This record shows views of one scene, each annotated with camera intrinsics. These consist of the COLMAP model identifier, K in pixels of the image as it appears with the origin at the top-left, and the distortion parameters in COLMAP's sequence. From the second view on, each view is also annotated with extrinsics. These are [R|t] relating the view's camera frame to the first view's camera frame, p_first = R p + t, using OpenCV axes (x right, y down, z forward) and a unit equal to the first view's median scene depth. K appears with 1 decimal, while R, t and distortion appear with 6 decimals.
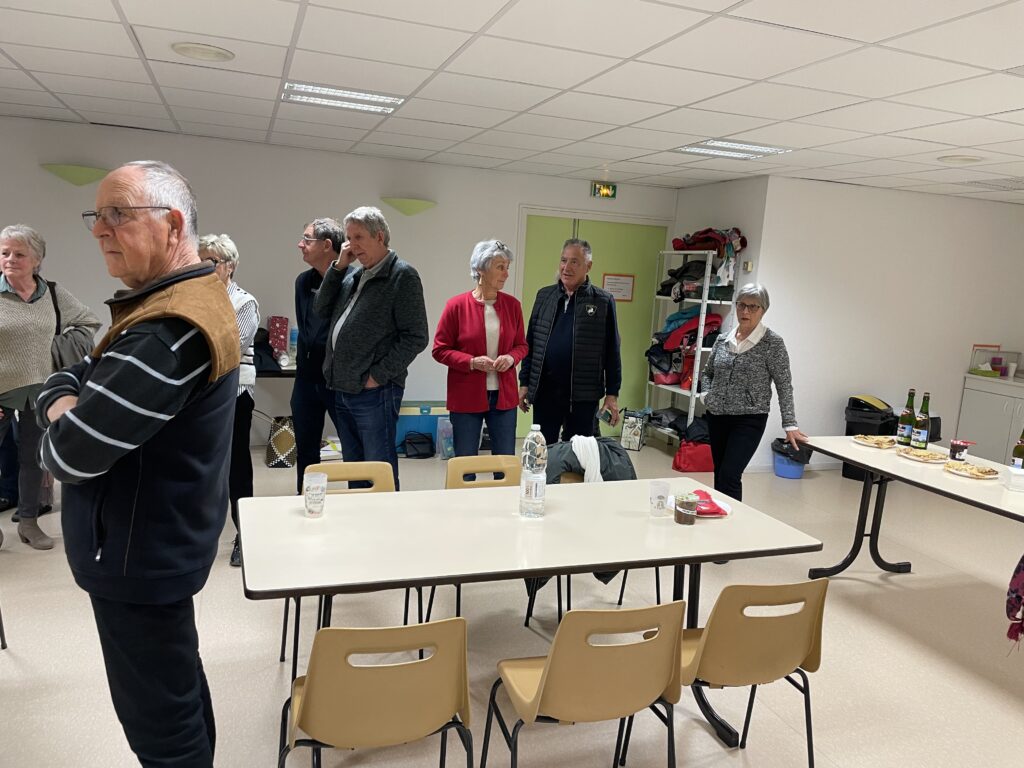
lens RADIAL K [[769.8, 0, 509.5], [0, 769.8, 386.0], [0, 0, 1]] dist [0.077255, -0.100234]
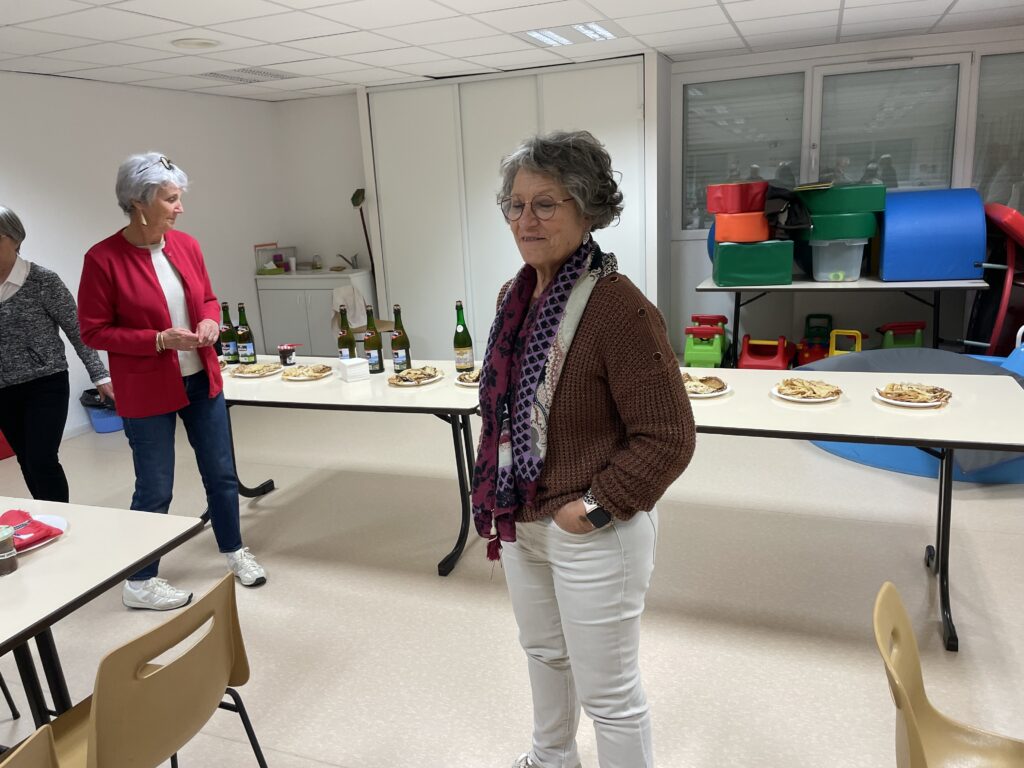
lens RADIAL K [[769.8, 0, 511.0], [0, 769.8, 383.9], [0, 0, 1]] dist [0.077255, -0.100234]
pose [[0.628500, -0.284124, 0.724059, 0.040139], [0.209589, 0.958326, 0.194124, -0.010955], [-0.749040, 0.029748, 0.661857, 0.146189]]
